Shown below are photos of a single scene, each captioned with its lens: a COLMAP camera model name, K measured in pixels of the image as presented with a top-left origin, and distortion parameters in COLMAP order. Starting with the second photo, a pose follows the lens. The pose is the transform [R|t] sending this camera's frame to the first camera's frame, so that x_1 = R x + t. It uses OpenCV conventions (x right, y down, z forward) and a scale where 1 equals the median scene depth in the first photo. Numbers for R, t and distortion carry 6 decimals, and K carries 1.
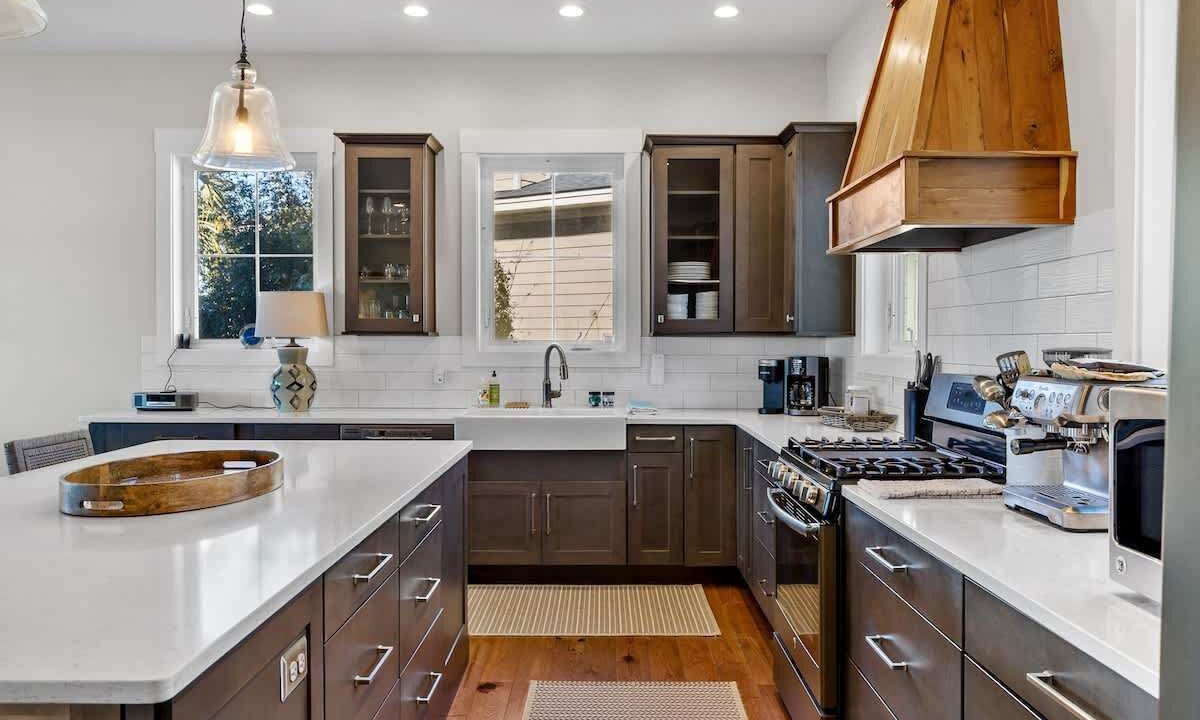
lens RADIAL K [[856.0, 0, 624.3], [0, 856.0, 341.3], [0, 0, 1]] dist [0.005331, 0.004347]
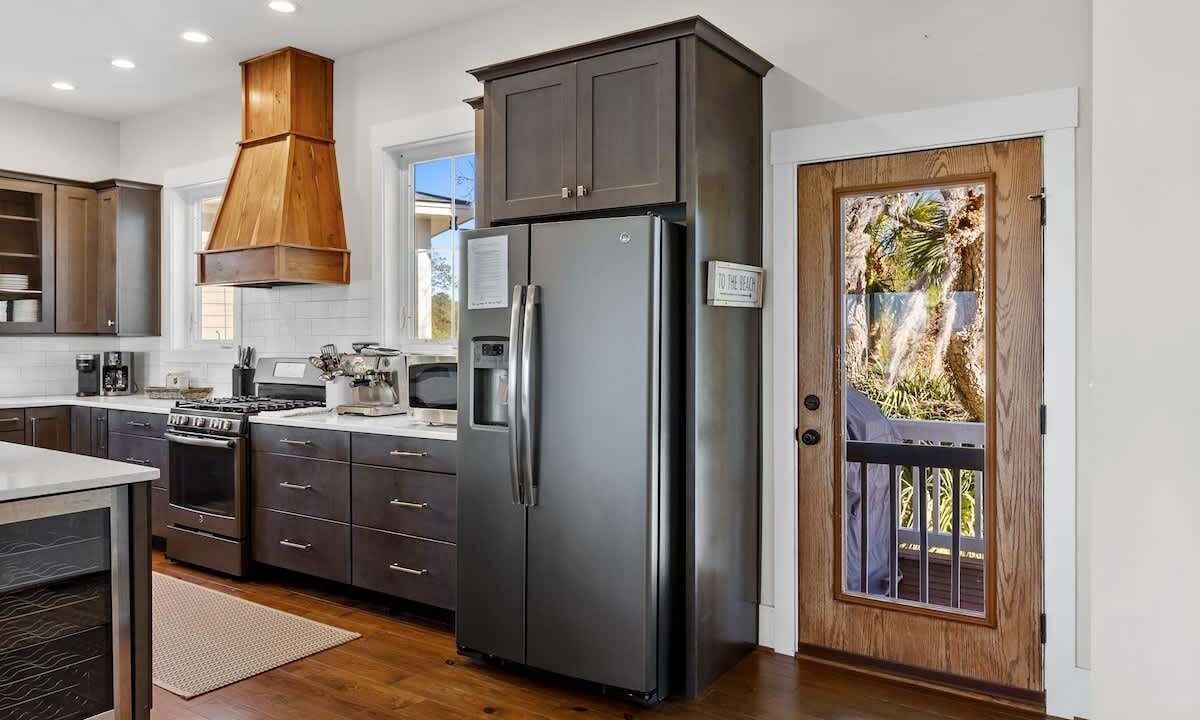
lens RADIAL K [[856.0, 0, 624.3], [0, 856.0, 341.3], [0, 0, 1]] dist [0.005331, 0.004347]
pose [[0.551959, -0.005648, 0.833852, -0.468147], [0.003547, 0.999984, 0.004426, -0.001386], [-0.833864, 0.000515, 0.551970, -0.397853]]
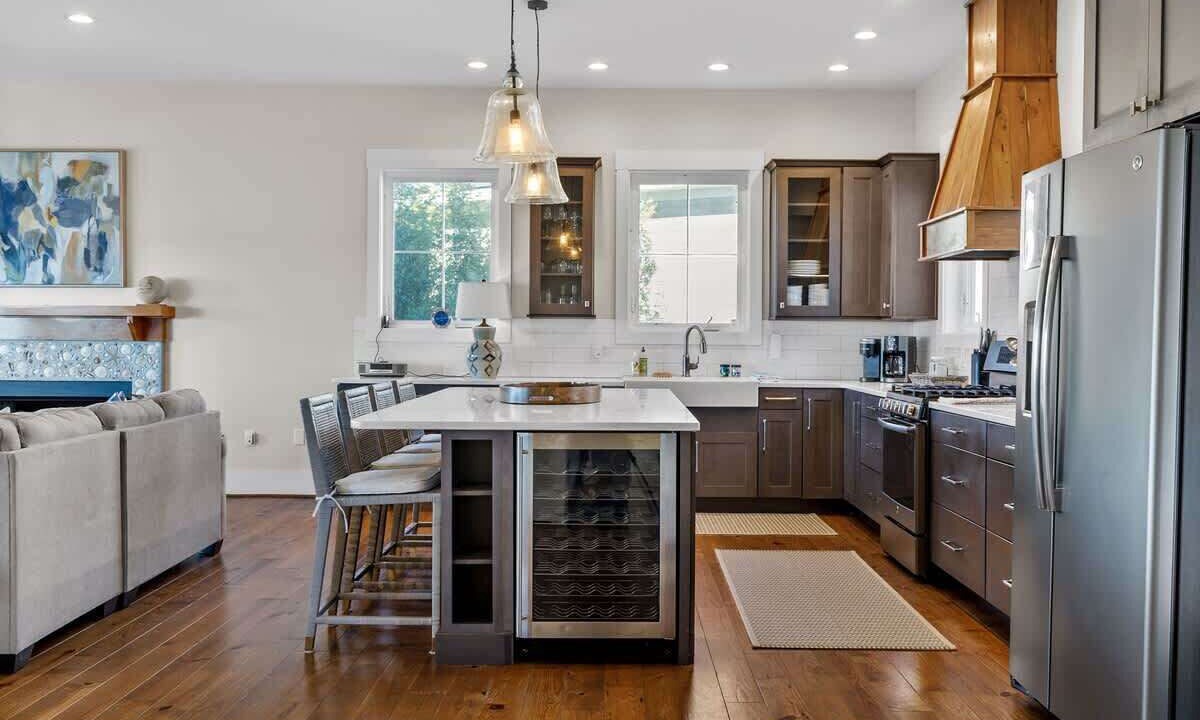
lens RADIAL K [[1186.0, 0, 604.0], [0, 1186.0, 345.1], [0, 0, 1]] dist [0.003541, 0.007279]
pose [[0.999907, 0.006169, -0.012142, -0.197877], [-0.006141, 0.999978, 0.002355, 0.029395], [0.012156, -0.002280, 0.999924, -0.744137]]
